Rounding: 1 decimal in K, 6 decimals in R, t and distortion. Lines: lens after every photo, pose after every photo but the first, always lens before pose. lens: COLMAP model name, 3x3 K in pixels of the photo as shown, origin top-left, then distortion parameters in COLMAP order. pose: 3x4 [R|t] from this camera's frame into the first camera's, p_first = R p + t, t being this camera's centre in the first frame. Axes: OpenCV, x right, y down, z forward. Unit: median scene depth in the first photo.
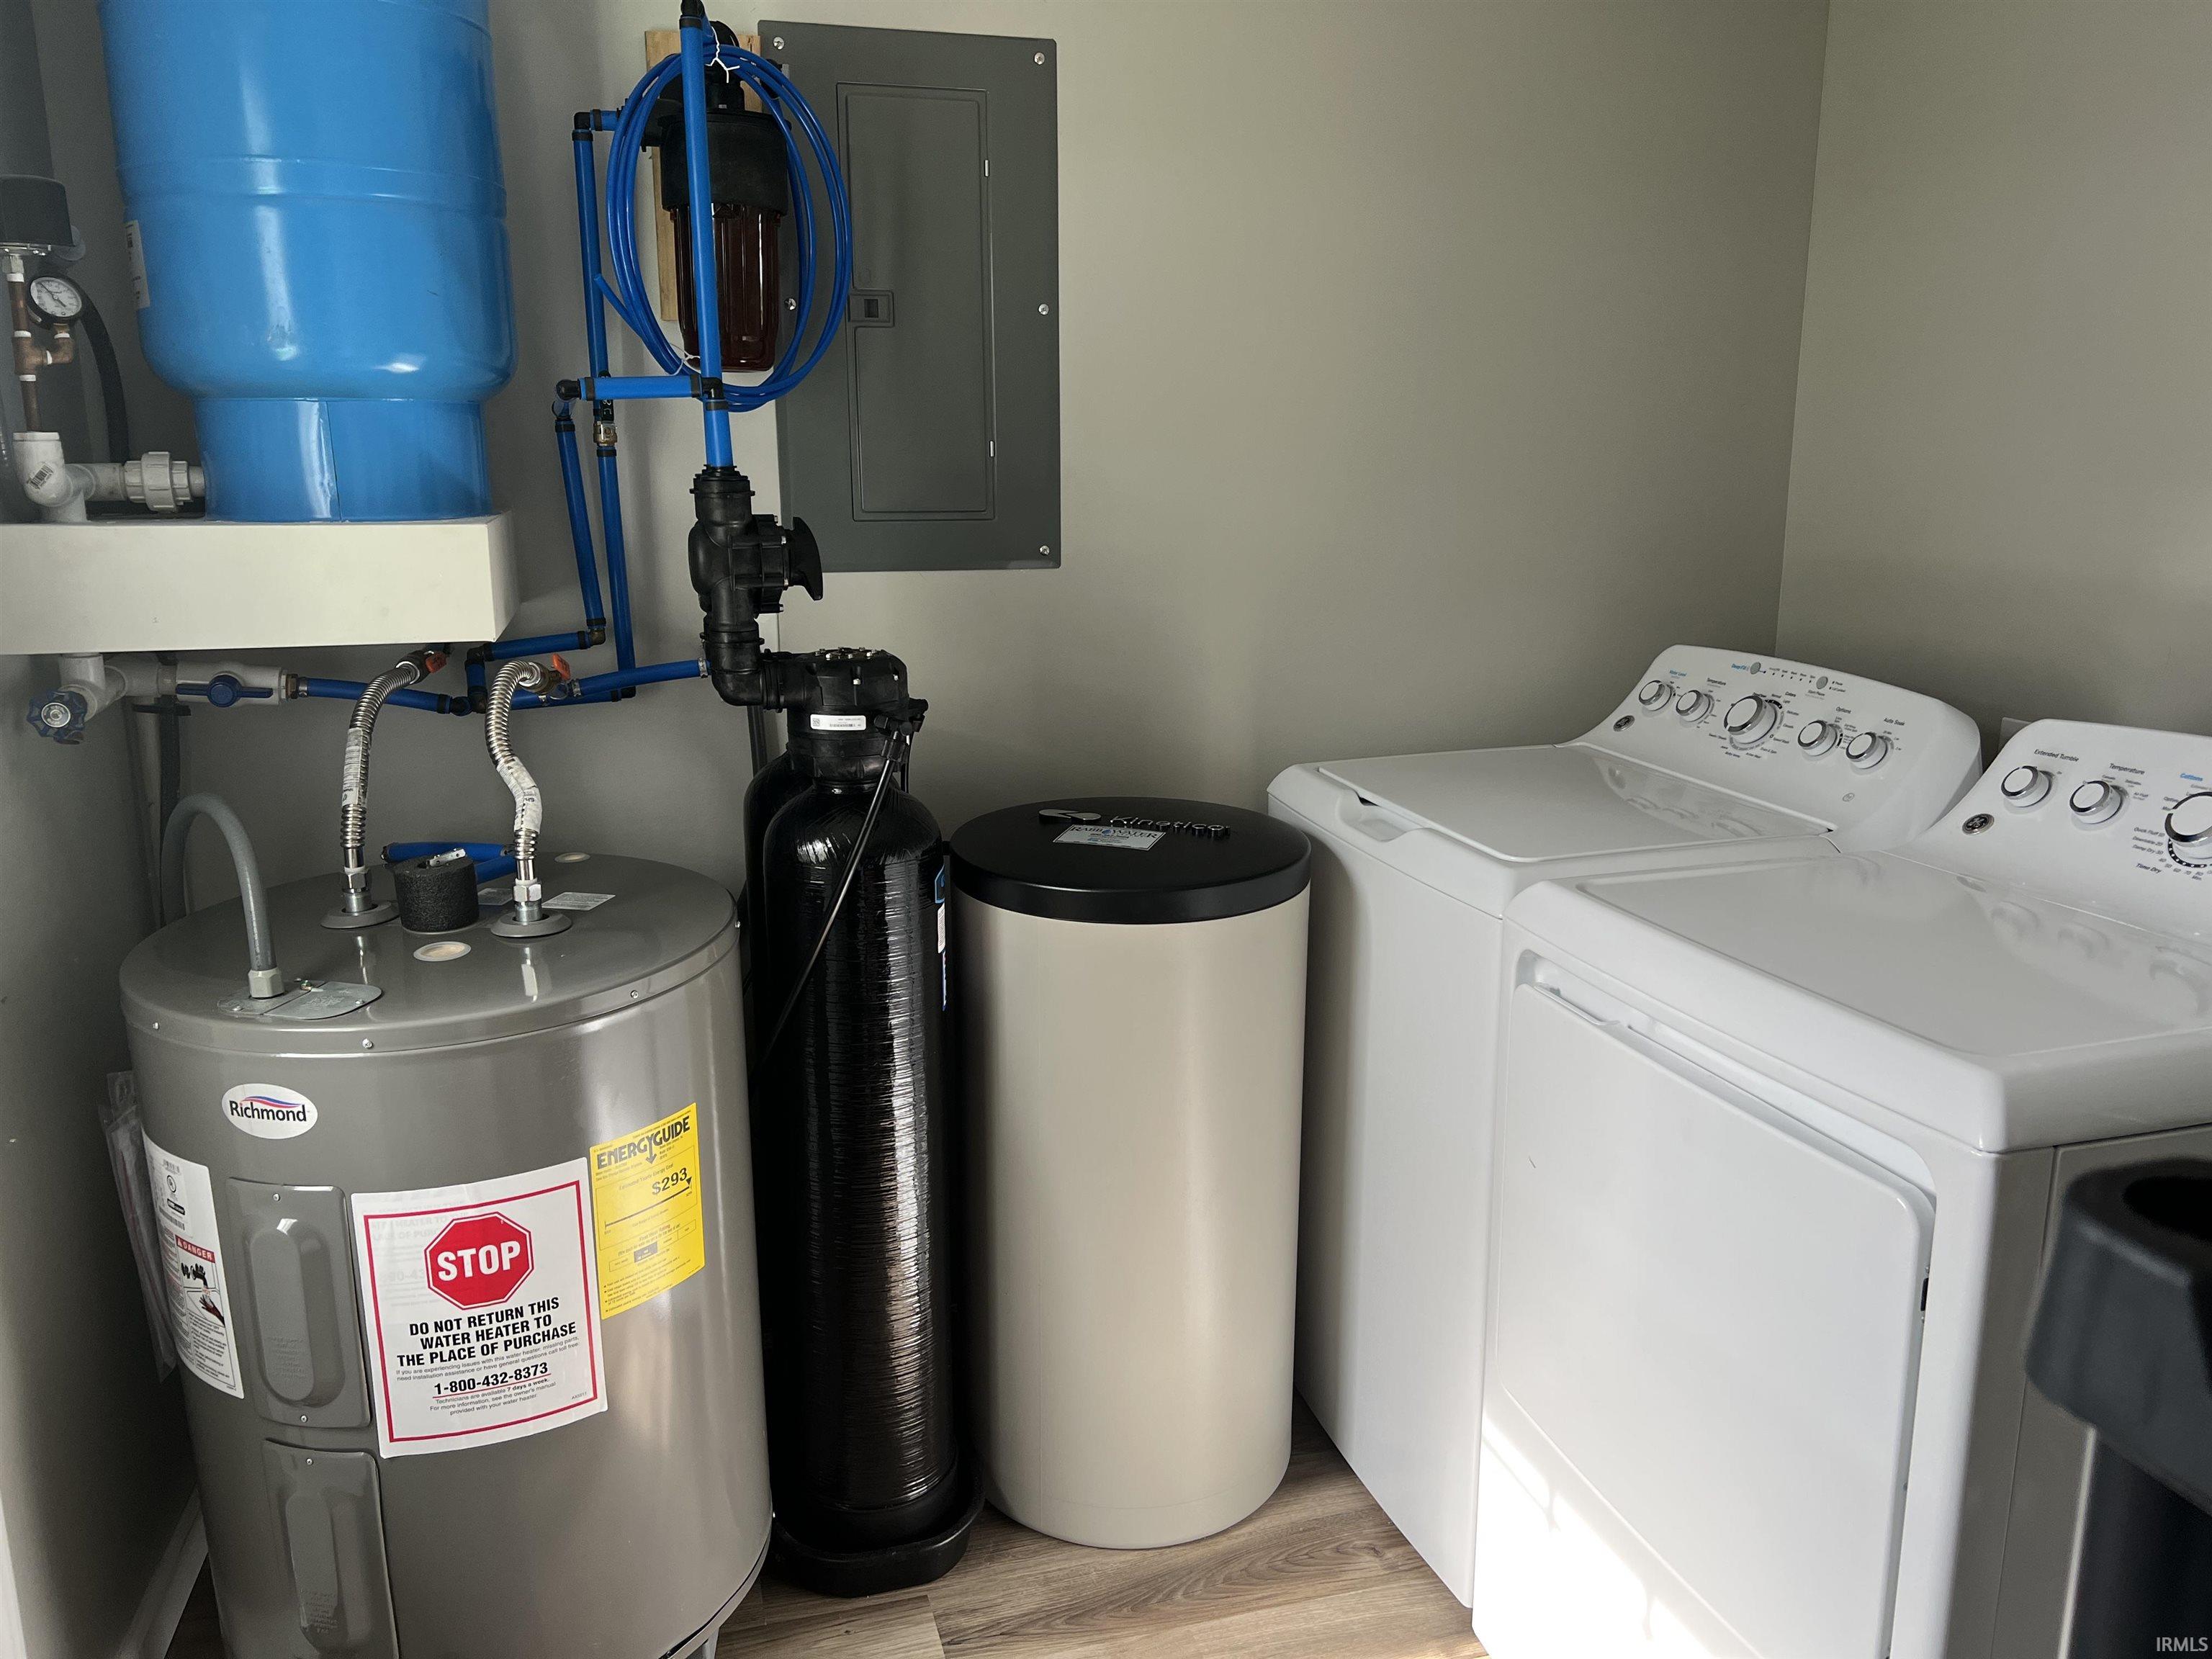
lens RADIAL K [[1658.6, 0, 1096.0], [0, 1658.6, 836.8], [0, 0, 1]] dist [0.034336, -0.039422]
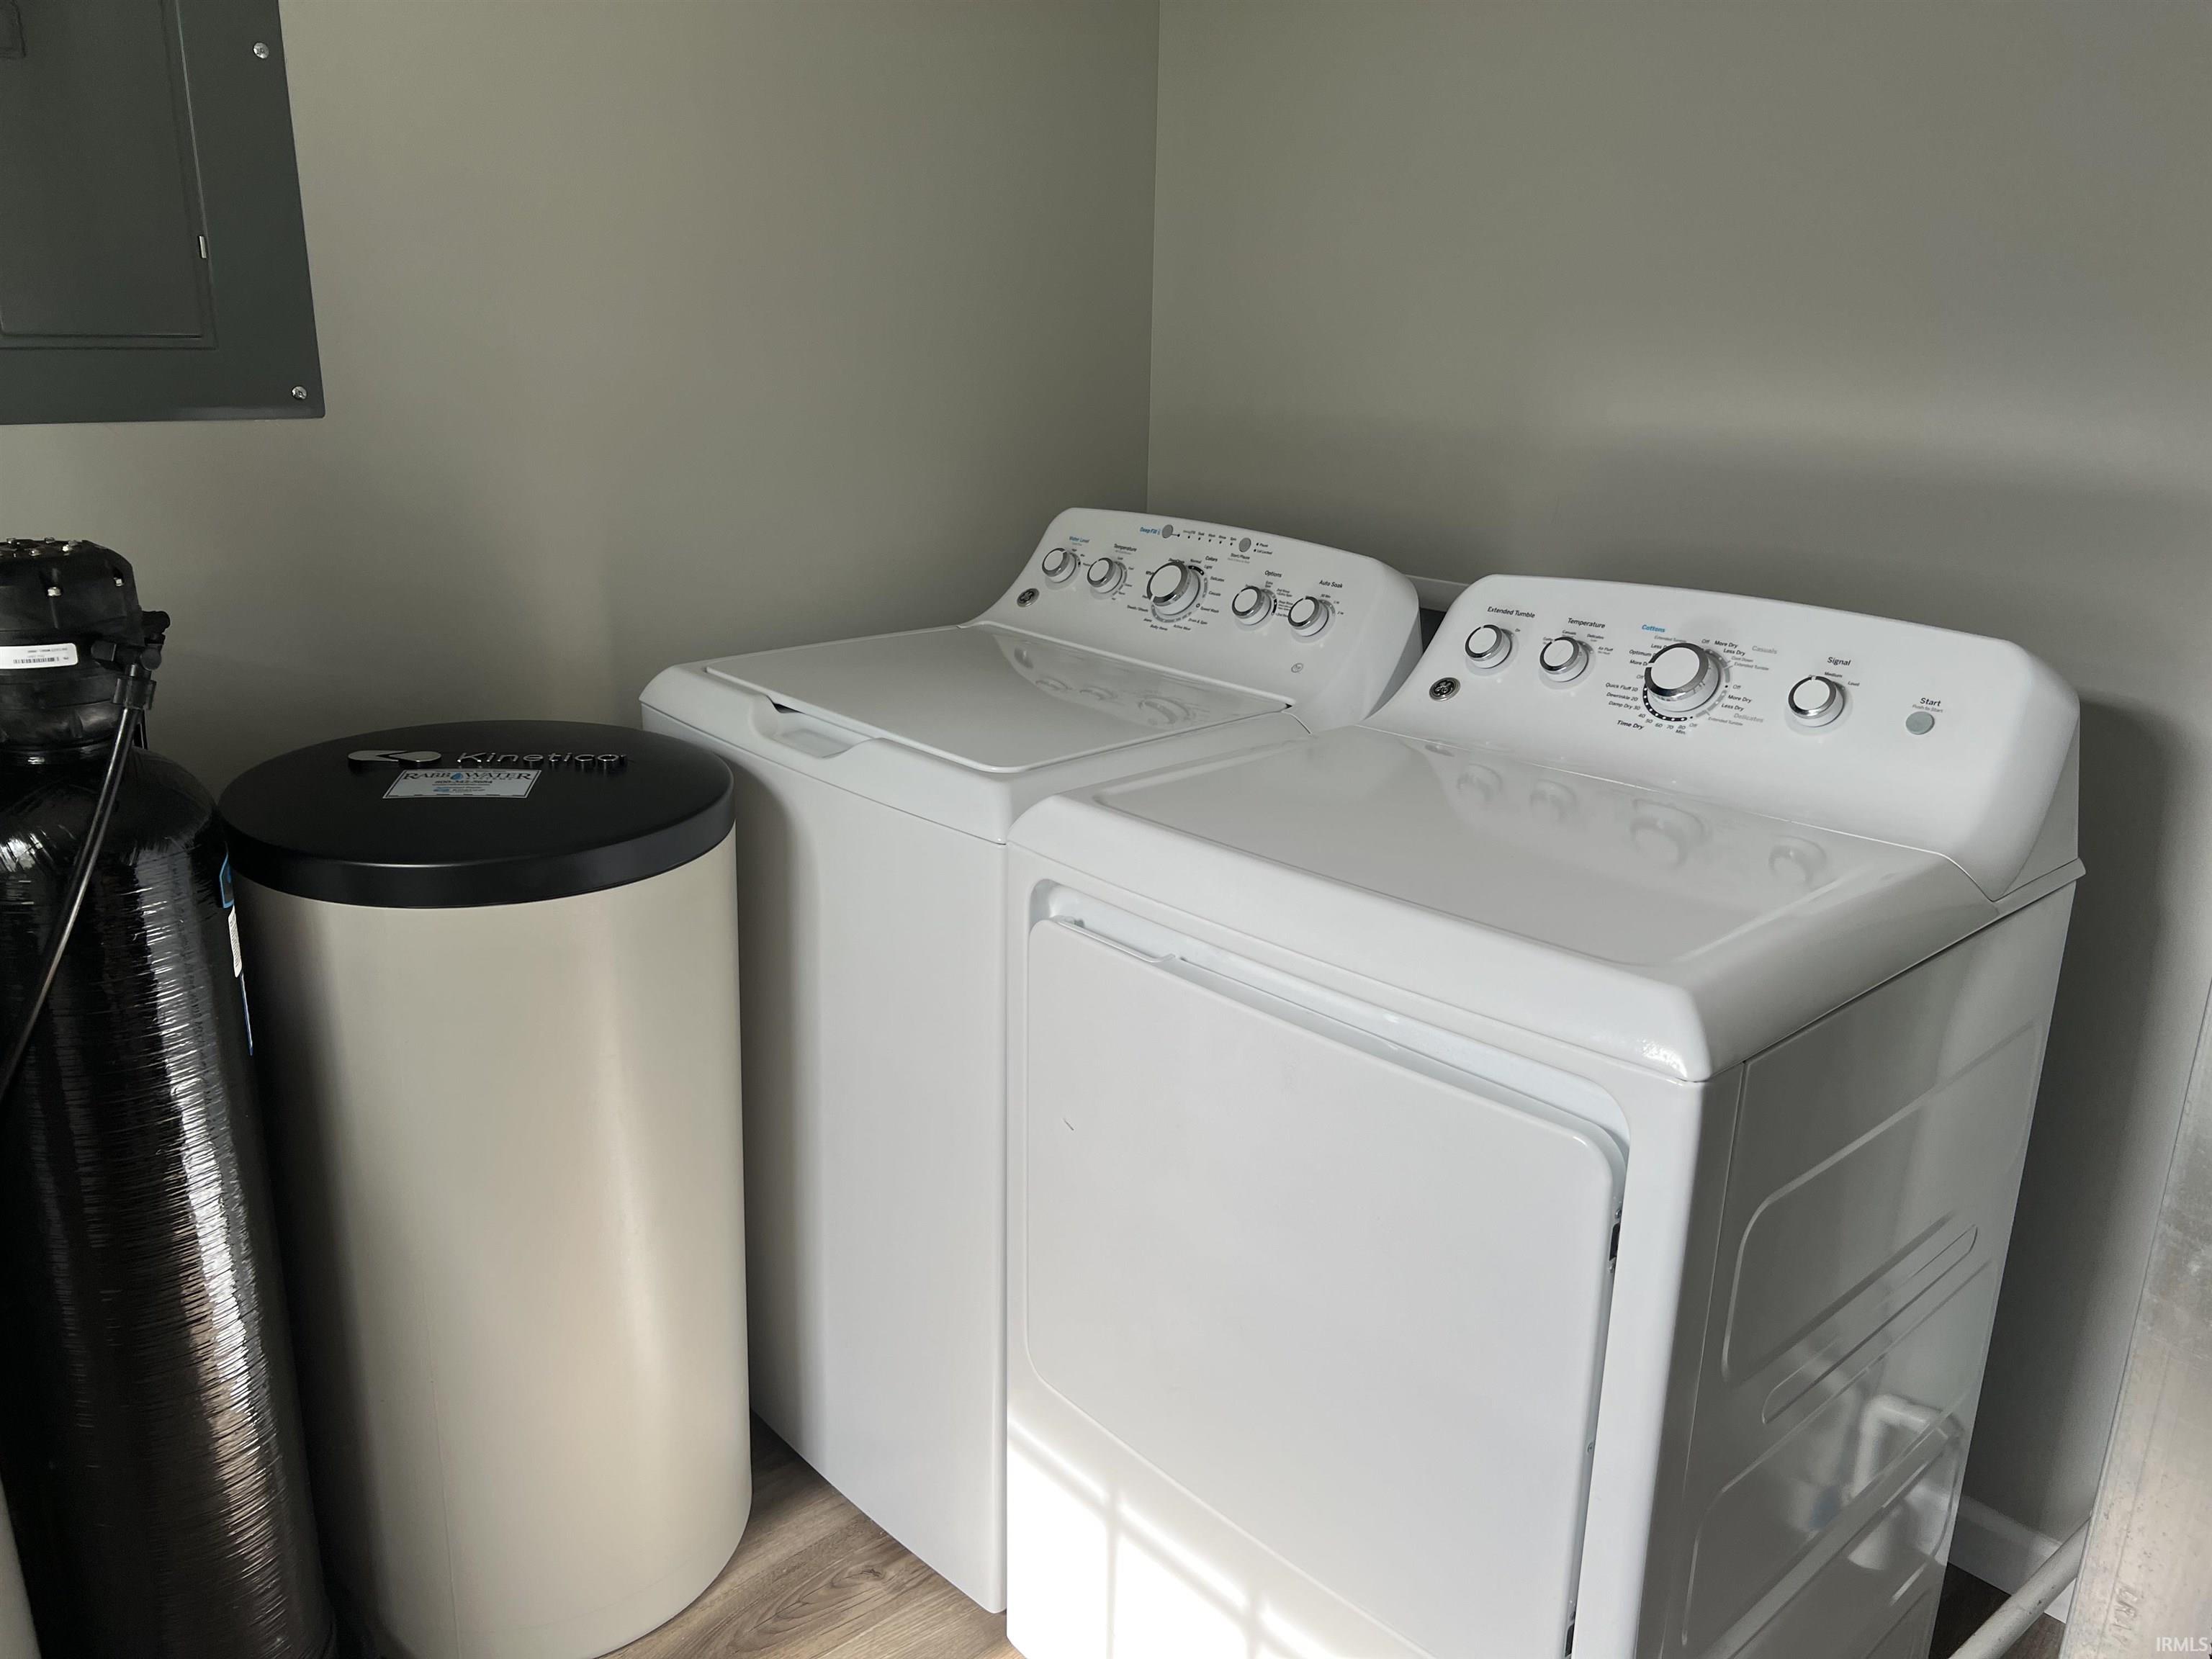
lens RADIAL K [[1650.4, 0, 1103.0], [0, 1650.4, 850.2], [0, 0, 1]] dist [0.118011, -0.190357]
pose [[0.896889, -0.113031, 0.427568, -0.058108], [0.076199, 0.991825, 0.102356, -0.024901], [-0.435642, -0.059222, 0.898170, 0.195391]]
